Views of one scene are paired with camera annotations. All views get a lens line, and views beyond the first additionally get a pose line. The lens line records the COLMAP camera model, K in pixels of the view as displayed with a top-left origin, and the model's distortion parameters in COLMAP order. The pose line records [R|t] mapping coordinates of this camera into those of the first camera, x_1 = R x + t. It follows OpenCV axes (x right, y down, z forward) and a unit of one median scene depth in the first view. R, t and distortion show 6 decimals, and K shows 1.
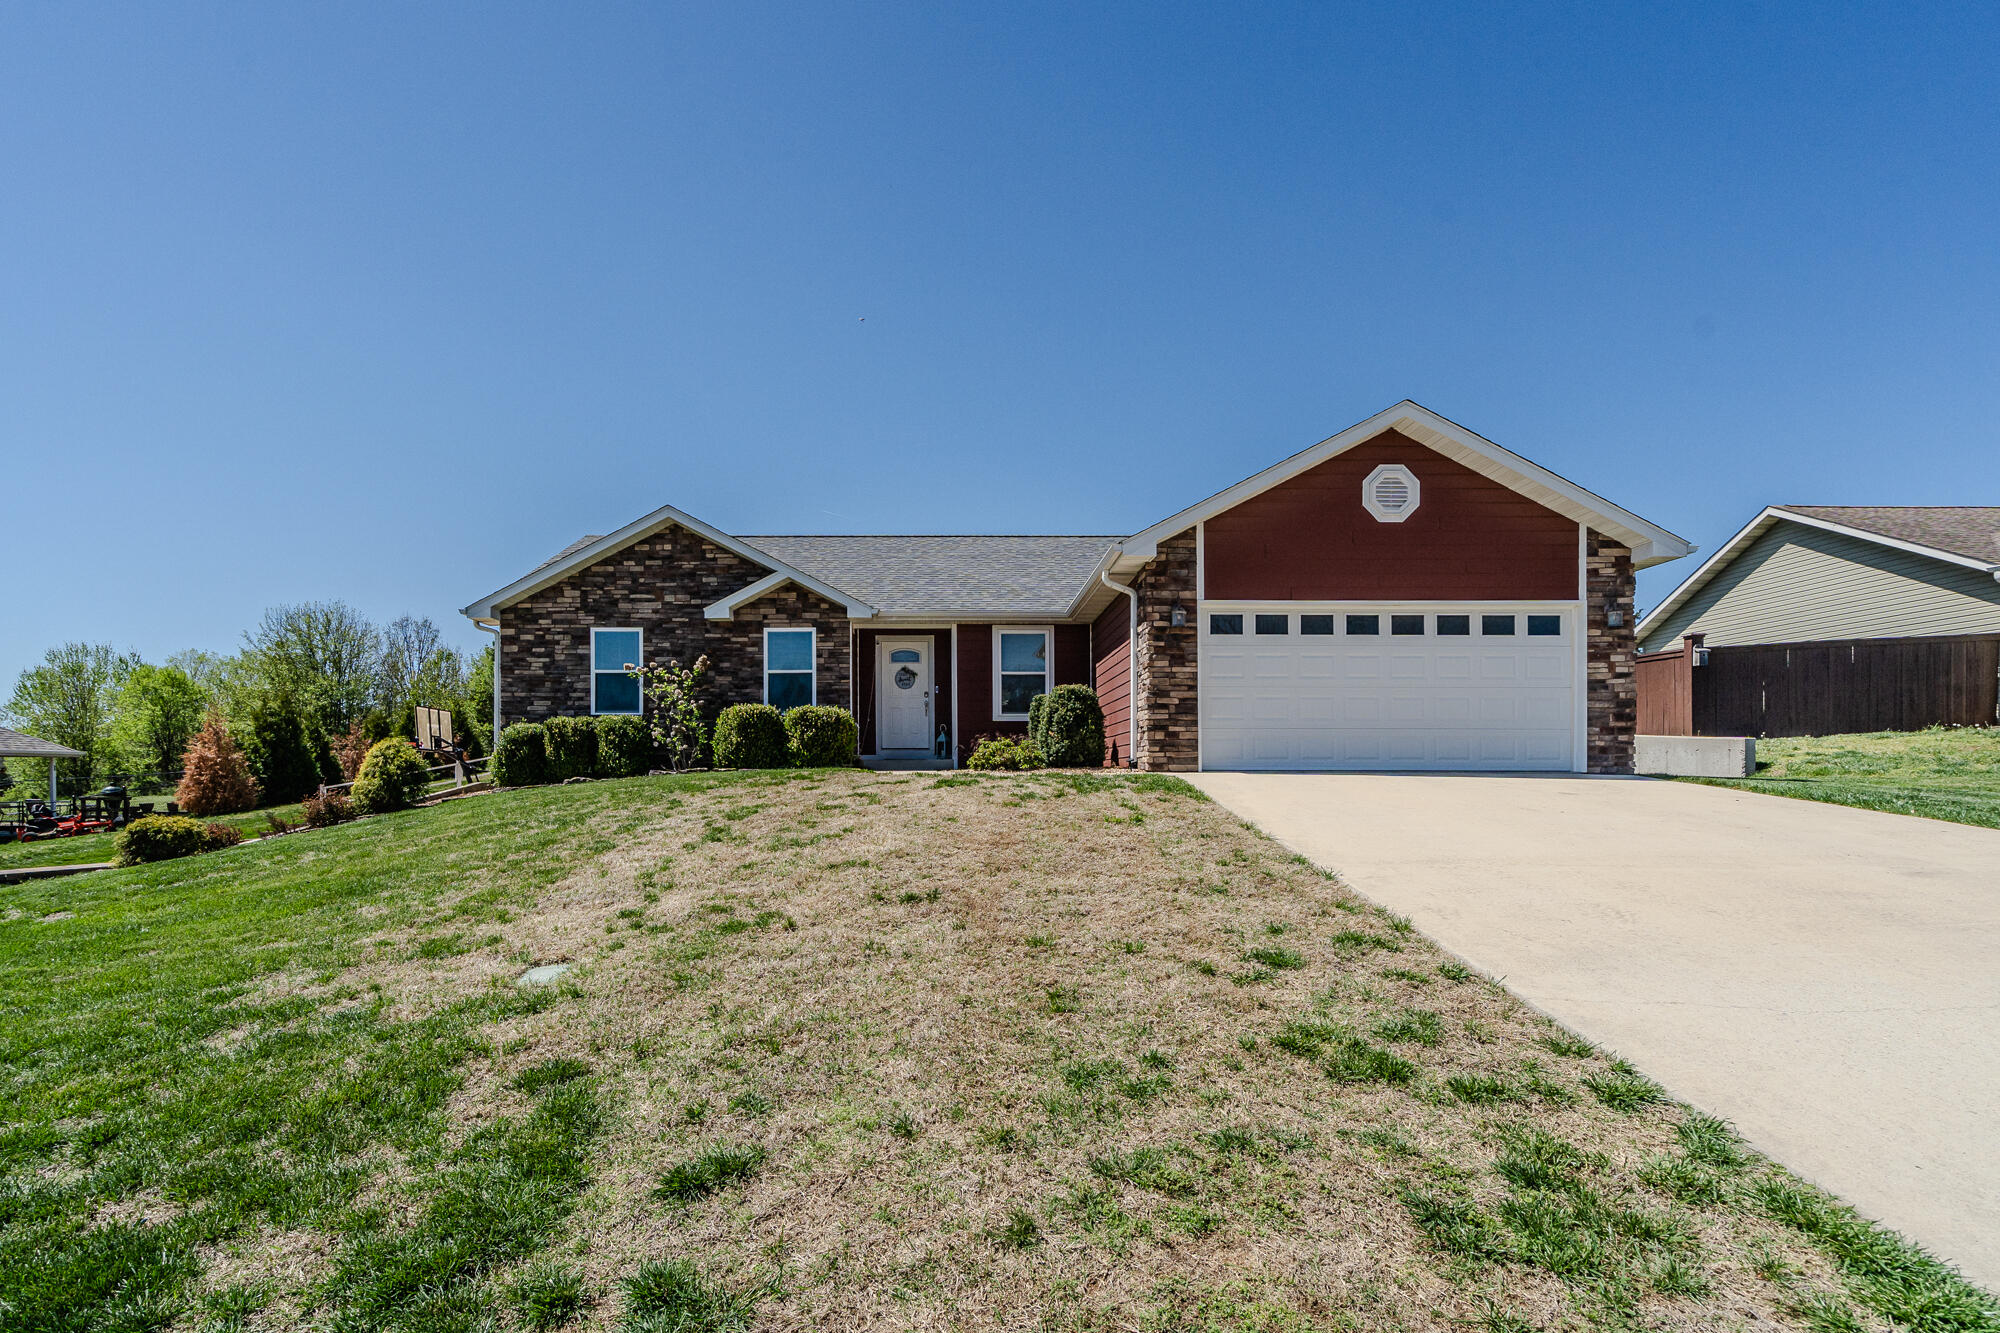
lens RADIAL K [[966.7, 0, 949.1], [0, 966.7, 779.8], [0, 0, 1]] dist [-0.014101, 0.000464]
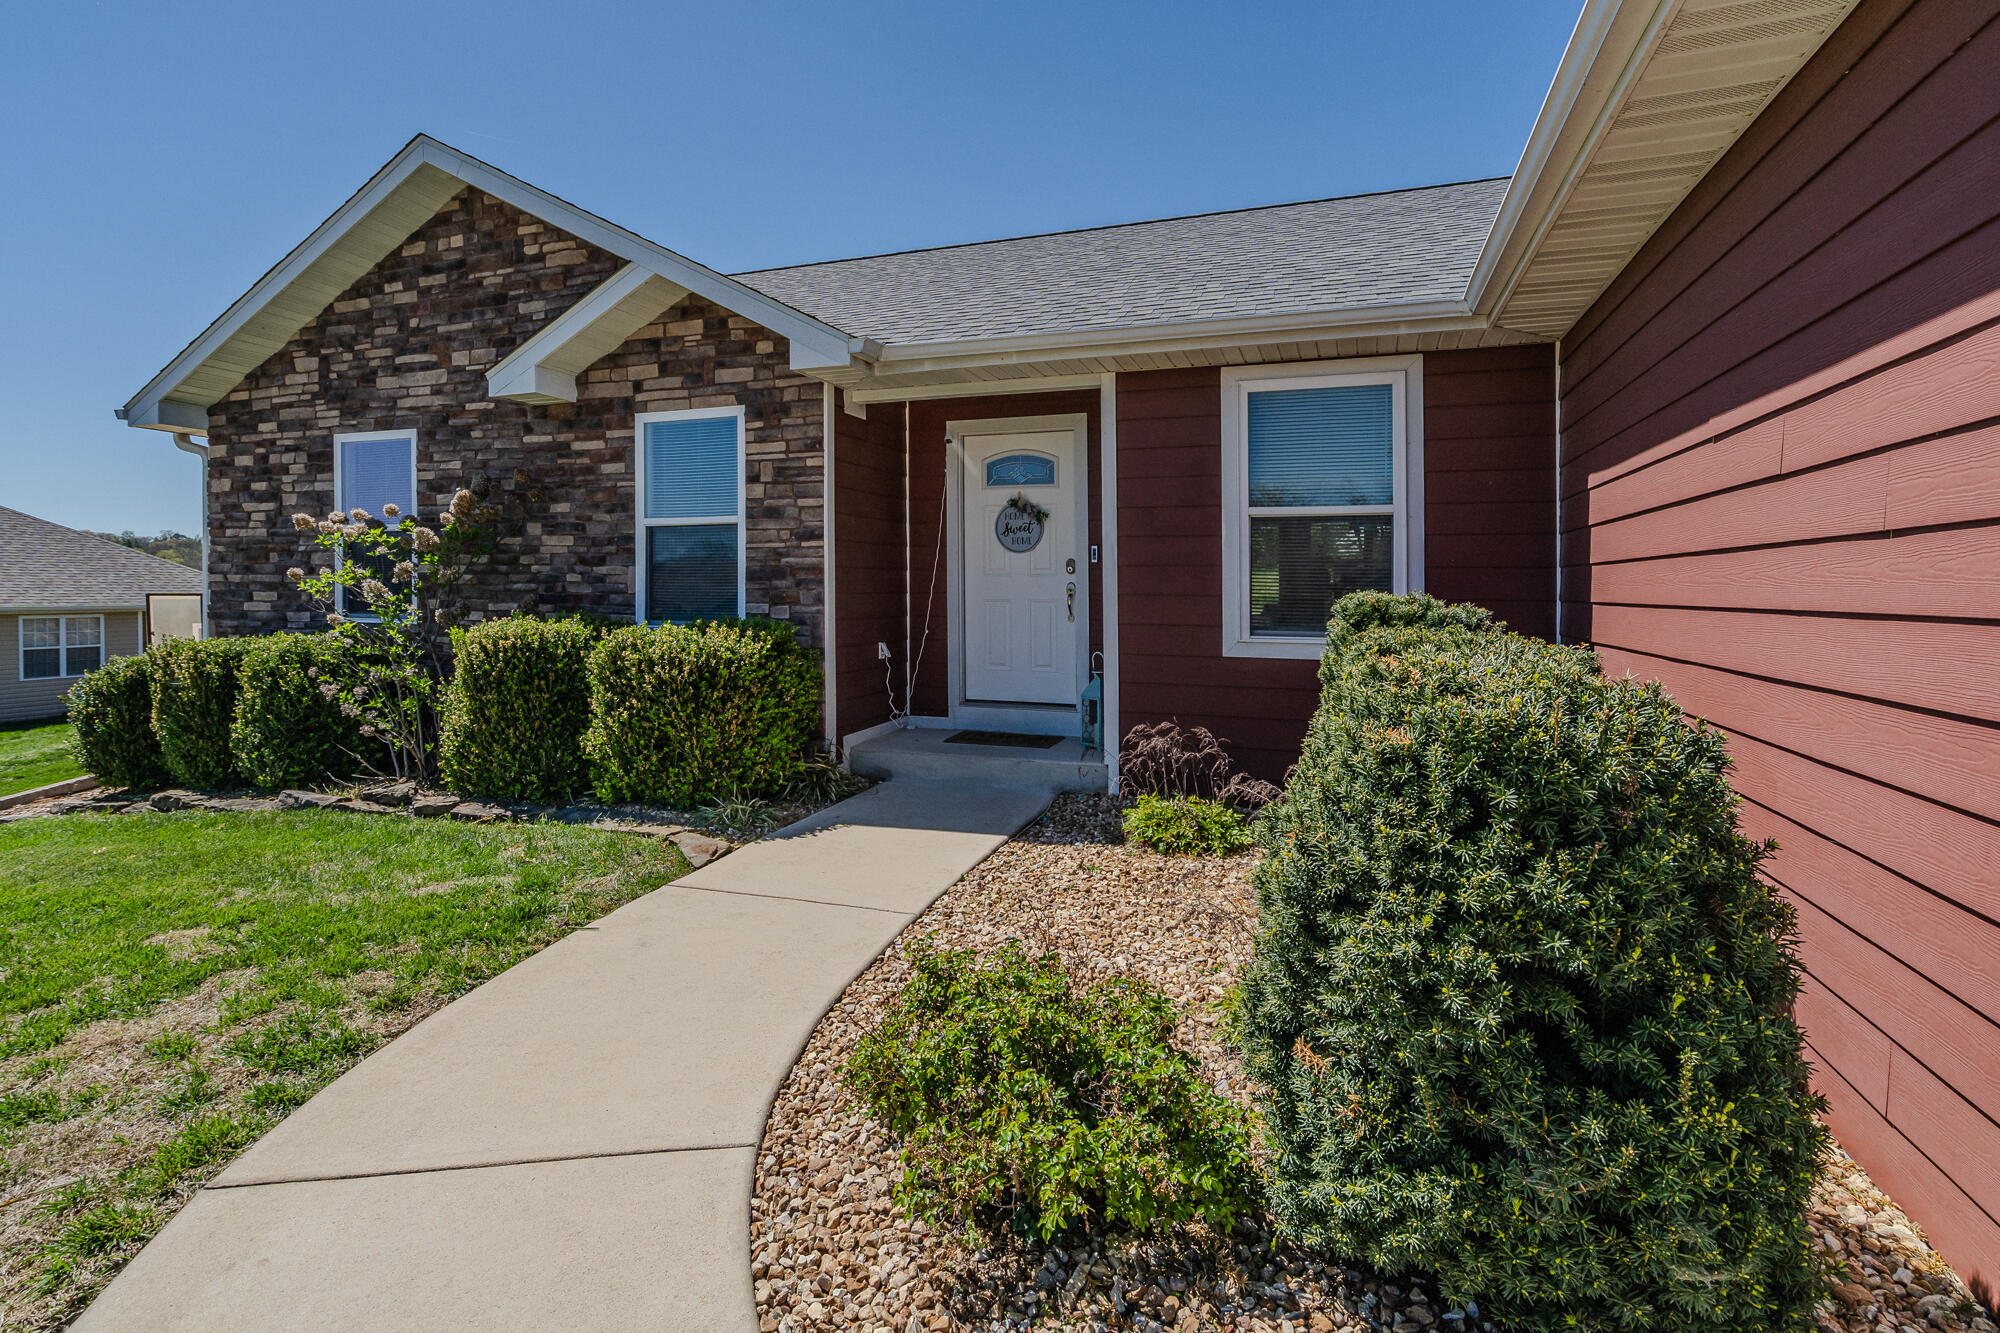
lens RADIAL K [[941.6, 0, 999.1], [0, 941.6, 588.0], [0, 0, 1]] dist [-0.000400, -0.000007]
pose [[0.940616, 0.004248, -0.339446, 0.087872], [-0.002238, 0.999978, 0.006311, -0.090490], [0.339465, -0.005177, 0.940604, 0.705163]]
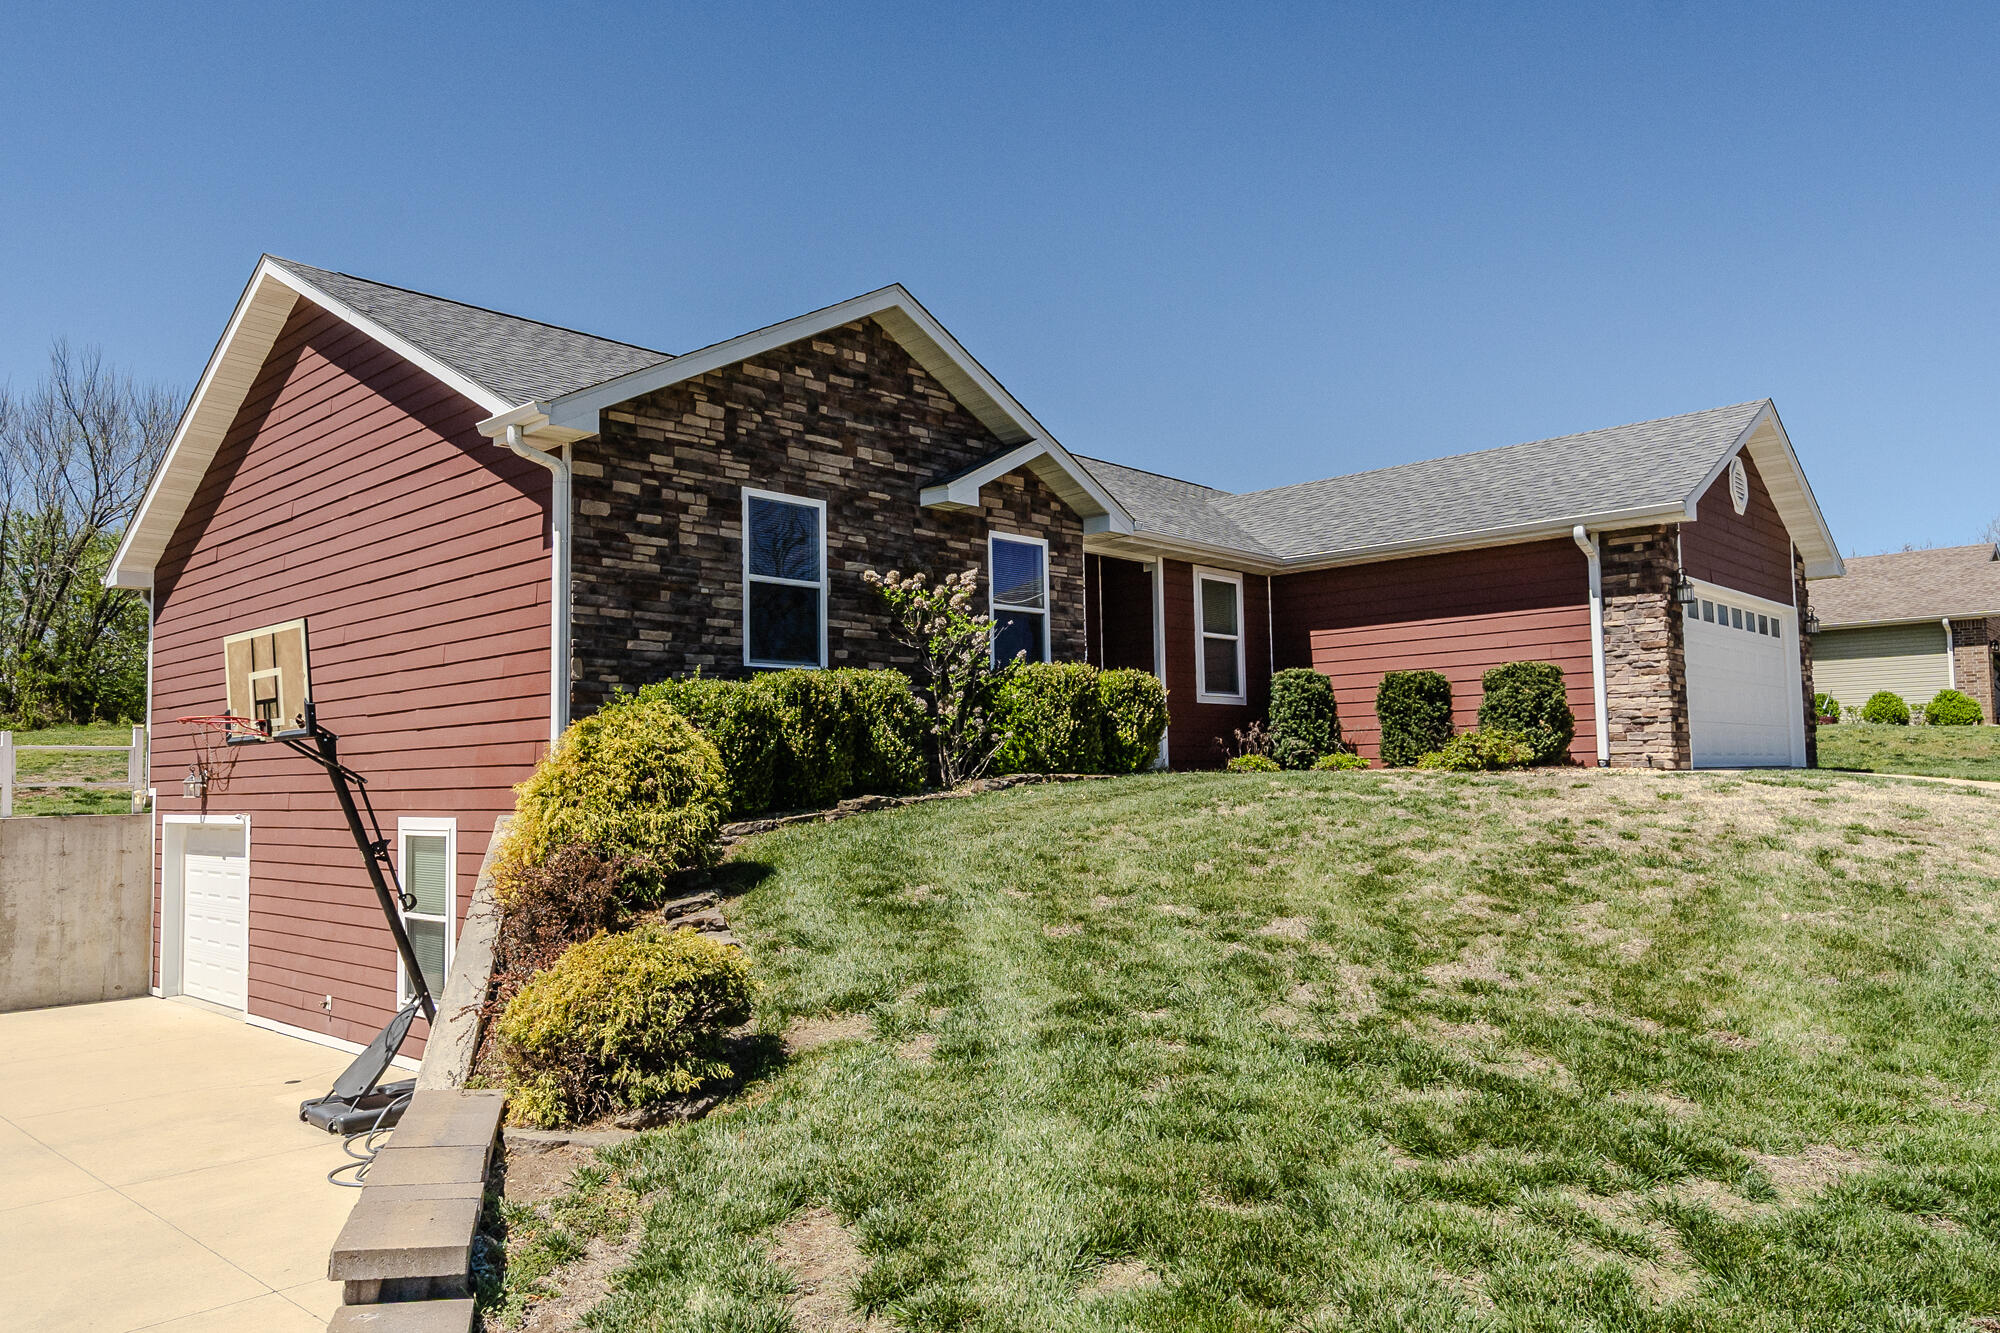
lens RADIAL K [[1399.4, 0, 996.5], [0, 1399.4, 679.1], [0, 0, 1]] dist [-0.013188, -0.001800]
pose [[0.679674, 0.040181, 0.732413, -0.822992], [0.021279, 0.996998, -0.074444, -0.006958], [-0.733205, 0.066183, 0.676779, 0.454016]]
